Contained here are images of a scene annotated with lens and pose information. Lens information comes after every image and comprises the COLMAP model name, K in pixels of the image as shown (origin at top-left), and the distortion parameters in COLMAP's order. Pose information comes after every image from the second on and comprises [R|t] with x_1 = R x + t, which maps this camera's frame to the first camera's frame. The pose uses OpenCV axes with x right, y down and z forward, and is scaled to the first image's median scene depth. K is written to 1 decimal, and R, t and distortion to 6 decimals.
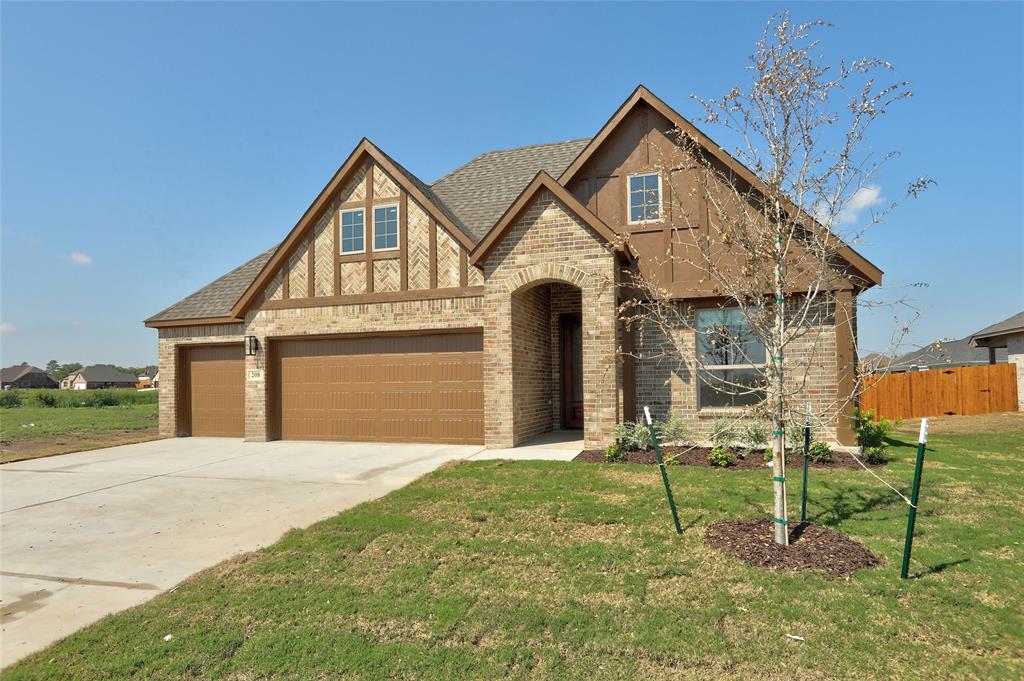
lens RADIAL K [[584.8, 0, 506.2], [0, 584.8, 334.5], [0, 0, 1]] dist [-0.075739, 0.053461]
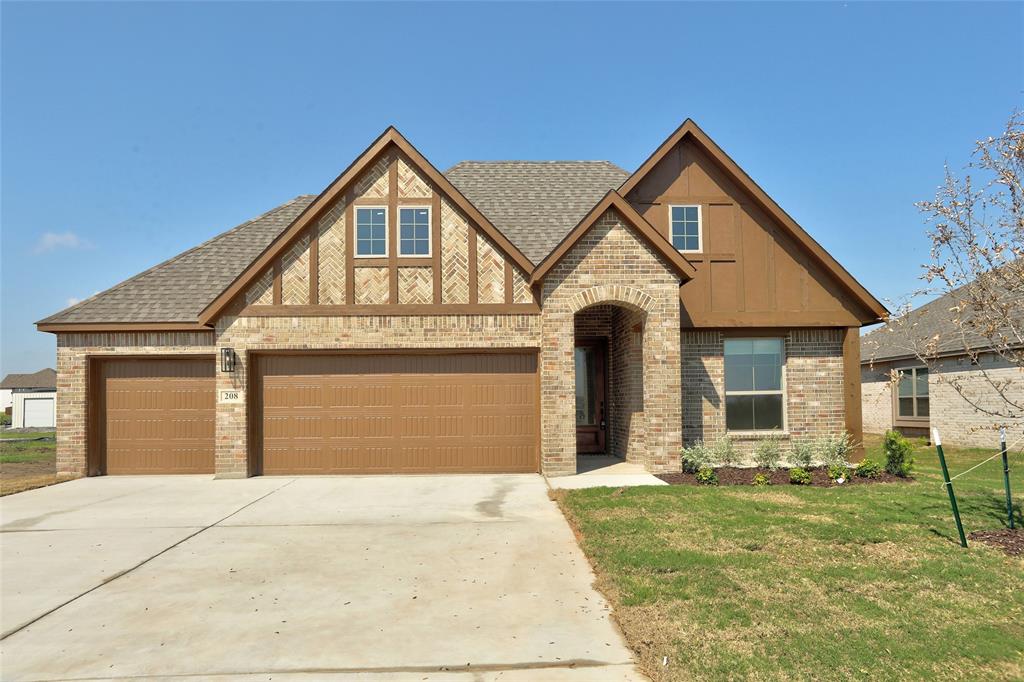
lens RADIAL K [[593.8, 0, 511.9], [0, 593.8, 357.4], [0, 0, 1]] dist [-0.039729, 0.001573]
pose [[0.944966, 0.031339, 0.325663, -0.356560], [-0.029998, 0.999508, -0.009139, 0.012099], [-0.325790, -0.001133, 0.945442, 0.098692]]
